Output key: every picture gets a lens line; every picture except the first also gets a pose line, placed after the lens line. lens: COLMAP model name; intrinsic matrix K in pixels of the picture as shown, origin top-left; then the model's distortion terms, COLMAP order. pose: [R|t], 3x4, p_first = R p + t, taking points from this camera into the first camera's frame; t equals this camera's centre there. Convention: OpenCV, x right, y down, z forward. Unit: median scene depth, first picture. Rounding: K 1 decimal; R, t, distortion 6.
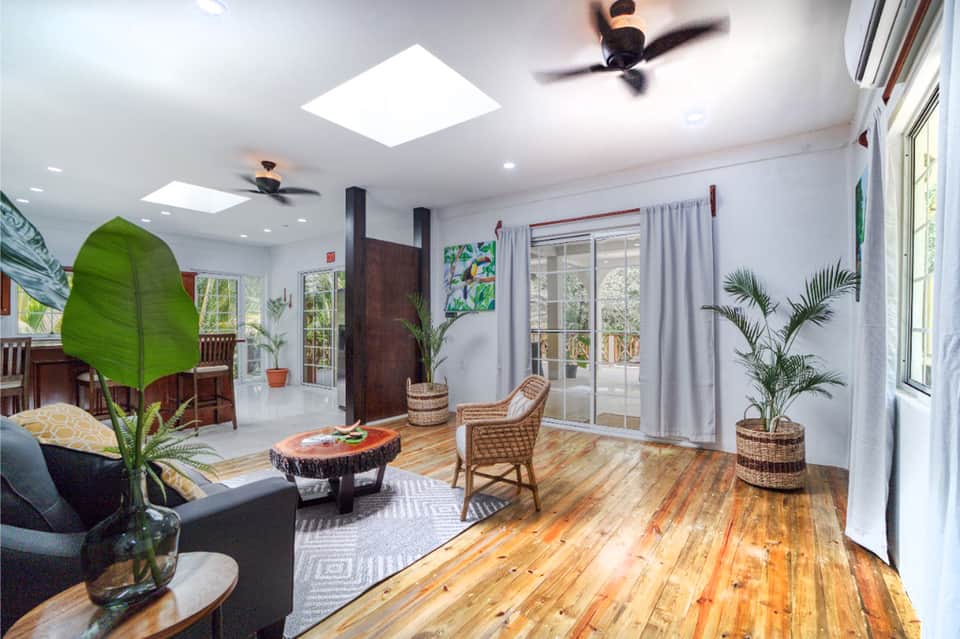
lens RADIAL K [[451.6, 0, 482.6], [0, 451.6, 323.4], [0, 0, 1]] dist [0.002092, 0.000165]
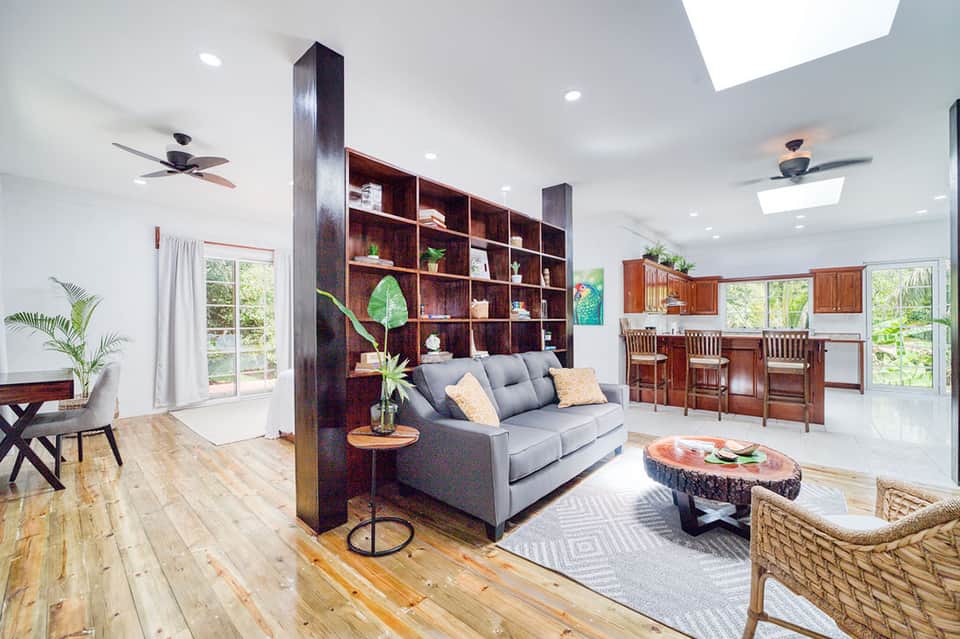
lens RADIAL K [[369.8, 0, 484.1], [0, 369.8, 321.1], [0, 0, 1]] dist [-0.000794, -0.000017]
pose [[-0.060657, 0.000919, -0.998158, 0.298659], [0.002690, 0.999996, 0.000757, -0.000844], [0.998155, -0.002639, -0.060660, 0.423256]]
